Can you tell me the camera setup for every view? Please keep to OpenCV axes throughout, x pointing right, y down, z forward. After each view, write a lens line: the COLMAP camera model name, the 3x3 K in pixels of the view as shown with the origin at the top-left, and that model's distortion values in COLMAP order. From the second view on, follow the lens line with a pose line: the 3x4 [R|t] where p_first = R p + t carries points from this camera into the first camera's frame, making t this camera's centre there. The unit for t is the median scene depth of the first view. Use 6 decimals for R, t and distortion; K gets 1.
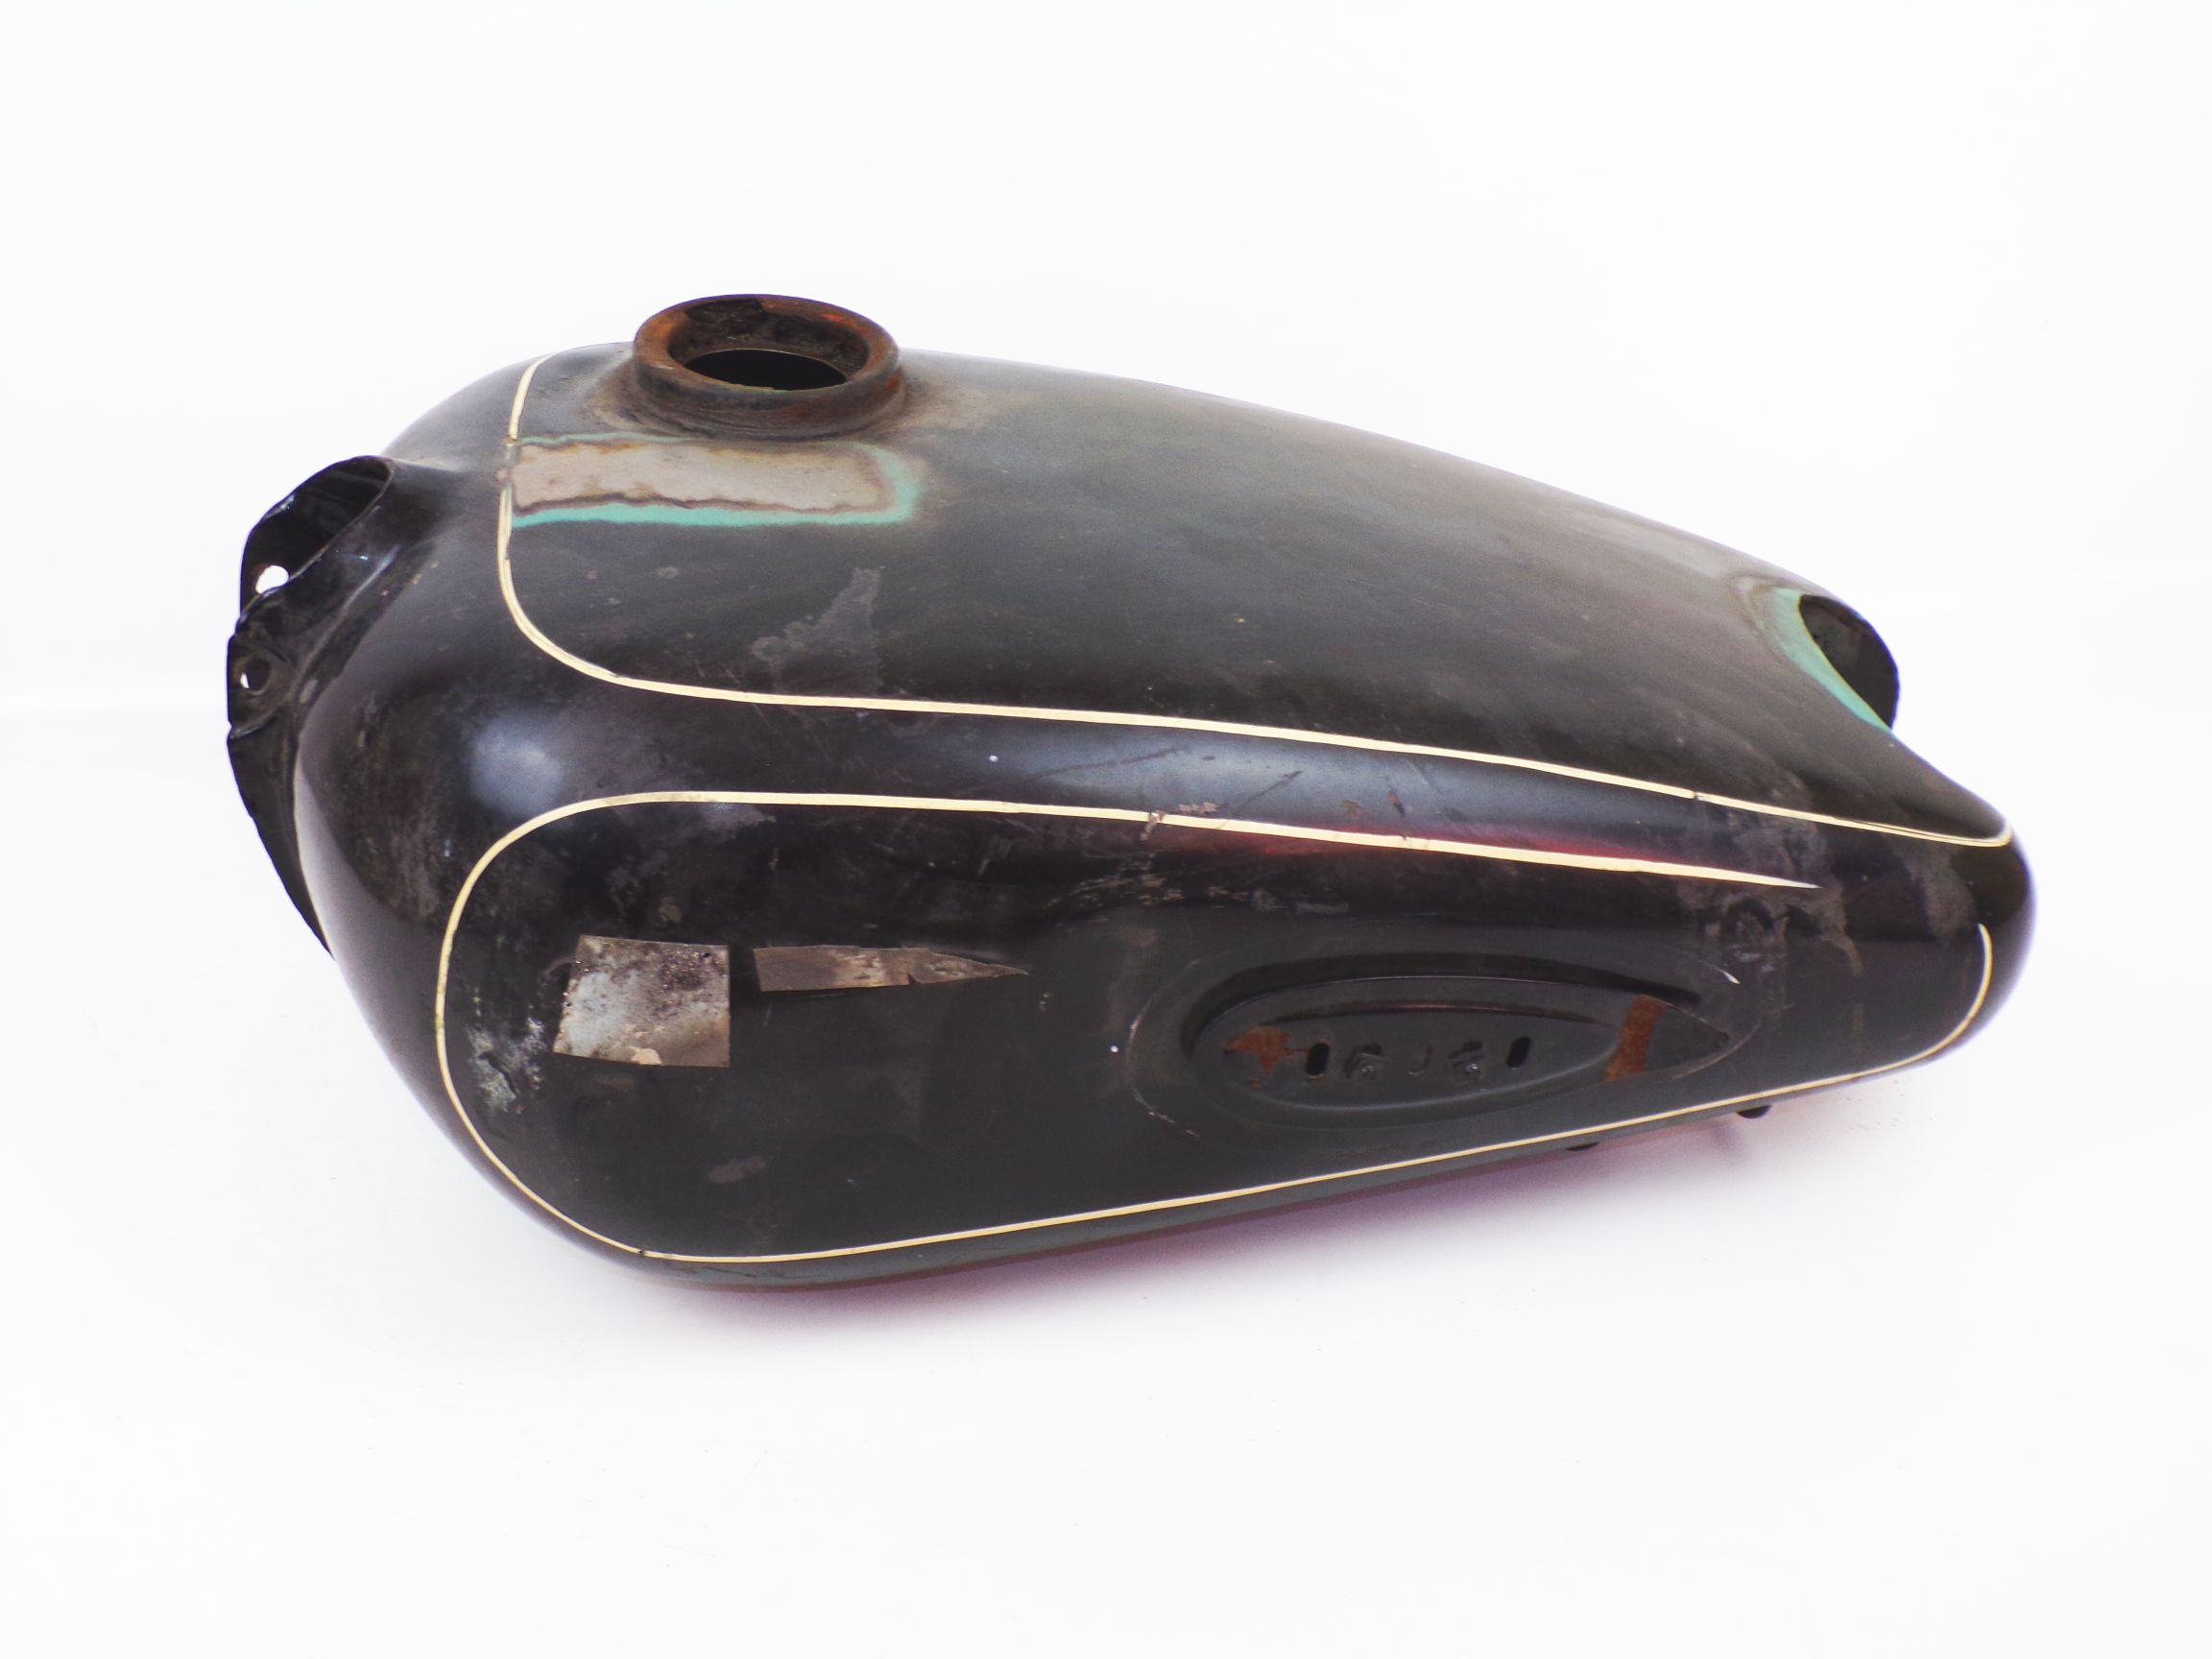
lens RADIAL K [[3157.0, 0, 1107.6], [0, 3157.0, 828.4], [0, 0, 1]] dist [0.029470, 0.000000]
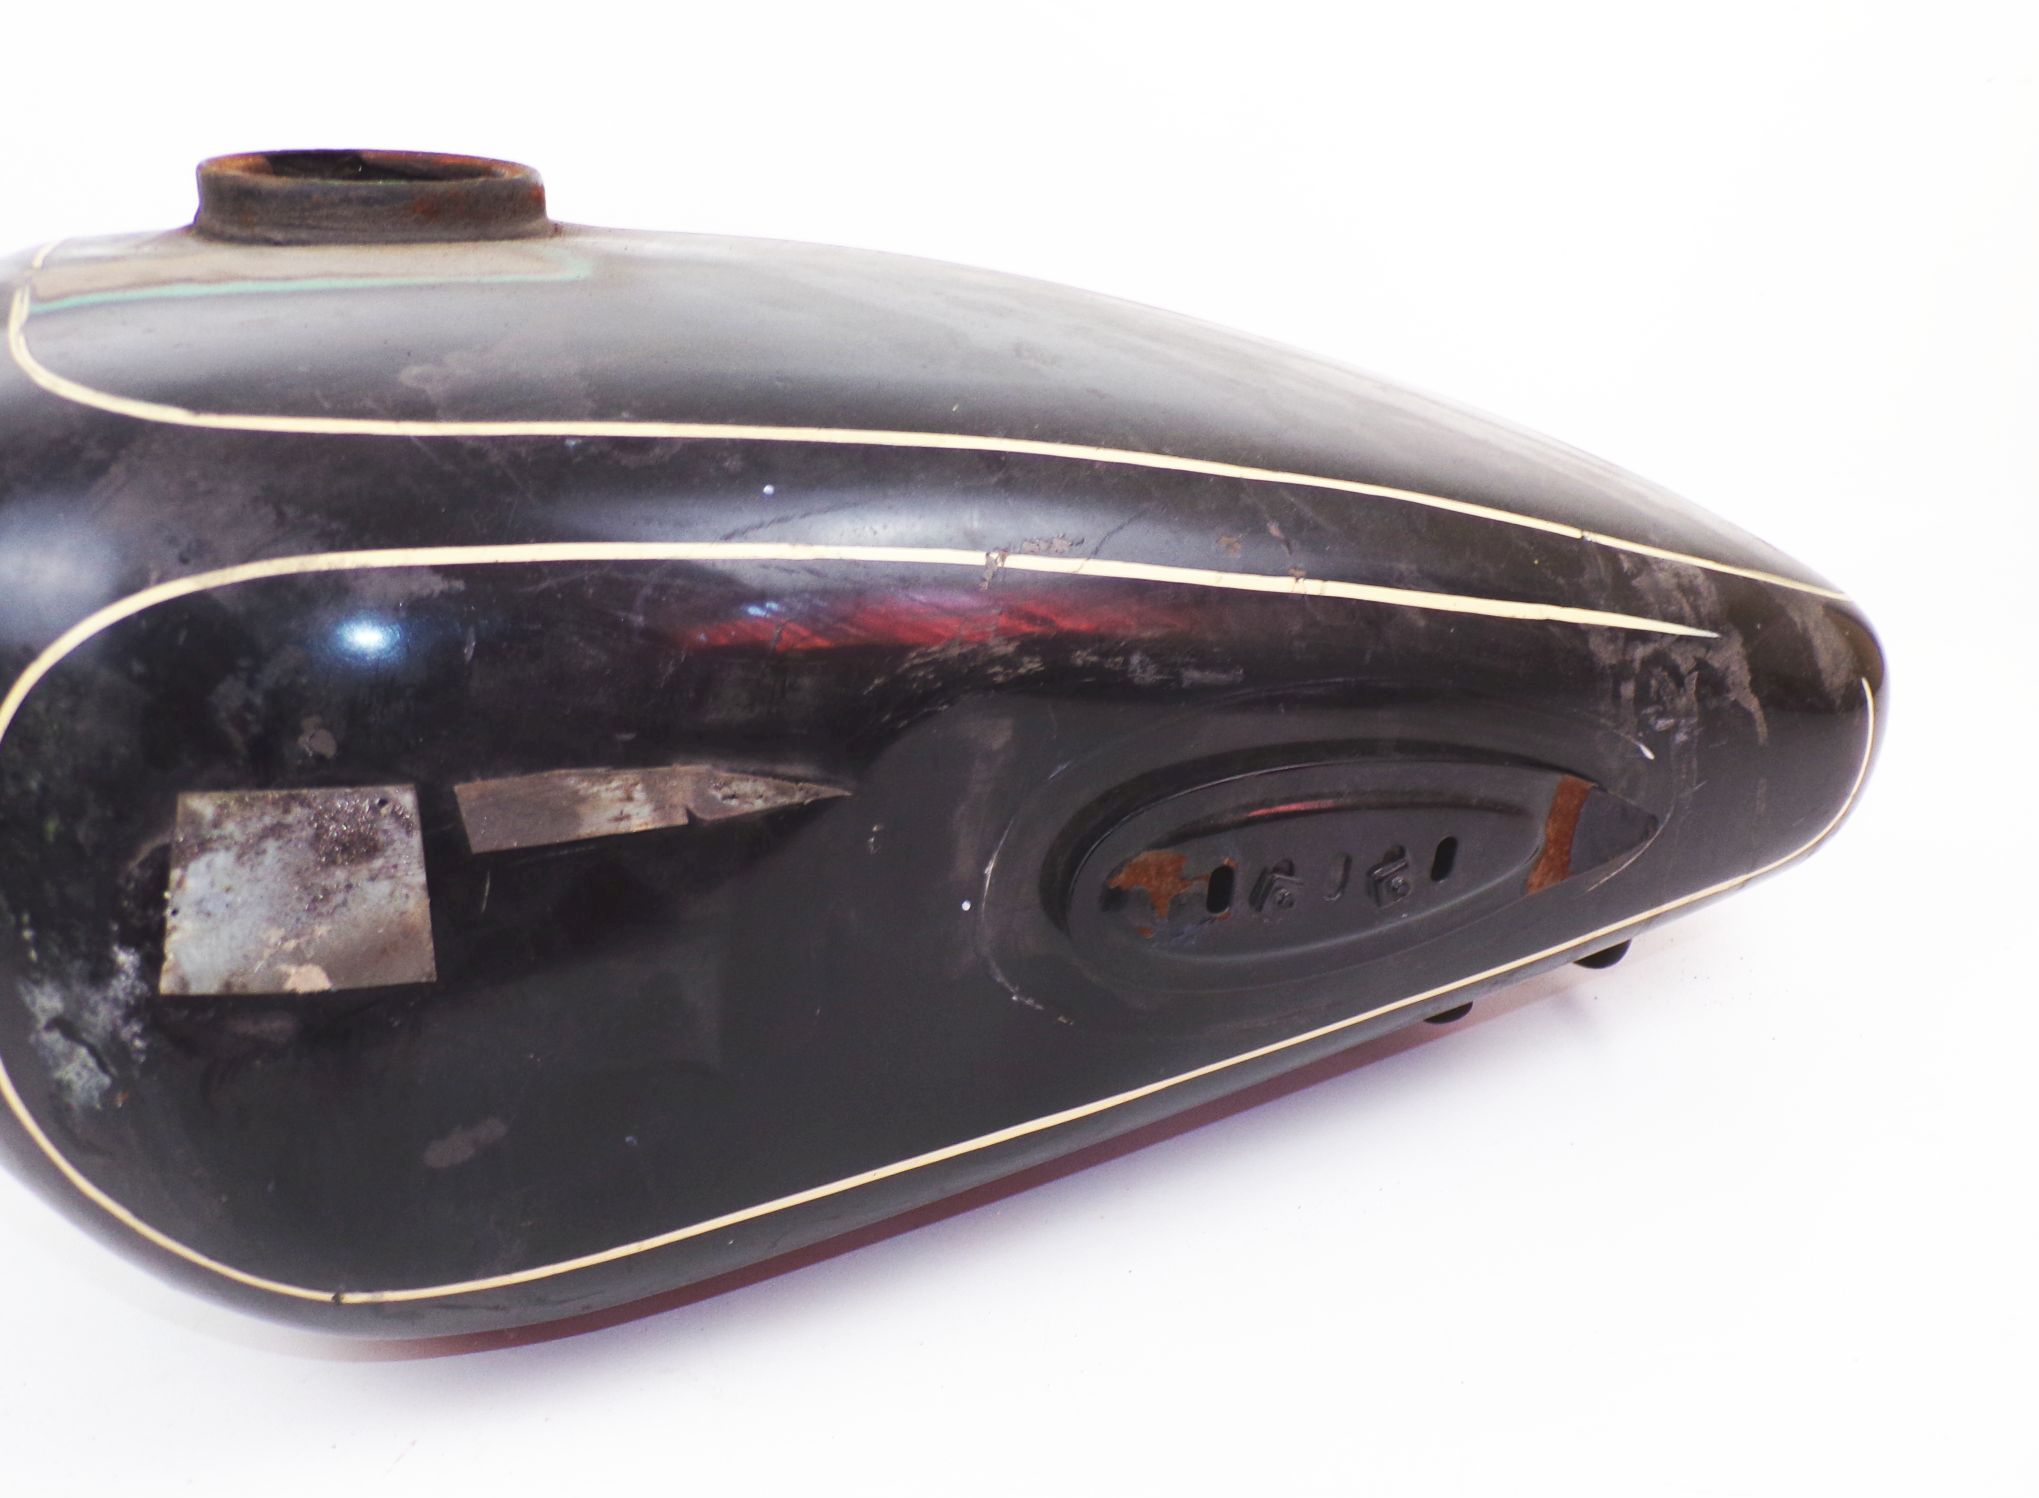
lens RADIAL K [[2141.1, 0, 1105.7], [0, 2141.1, 811.2], [0, 0, 1]] dist [-0.003096, 0.000000]
pose [[0.967610, -0.128300, 0.217418, -0.073805], [0.154690, 0.981932, -0.108995, 0.109321], [-0.199505, 0.139097, 0.969974, 0.504721]]
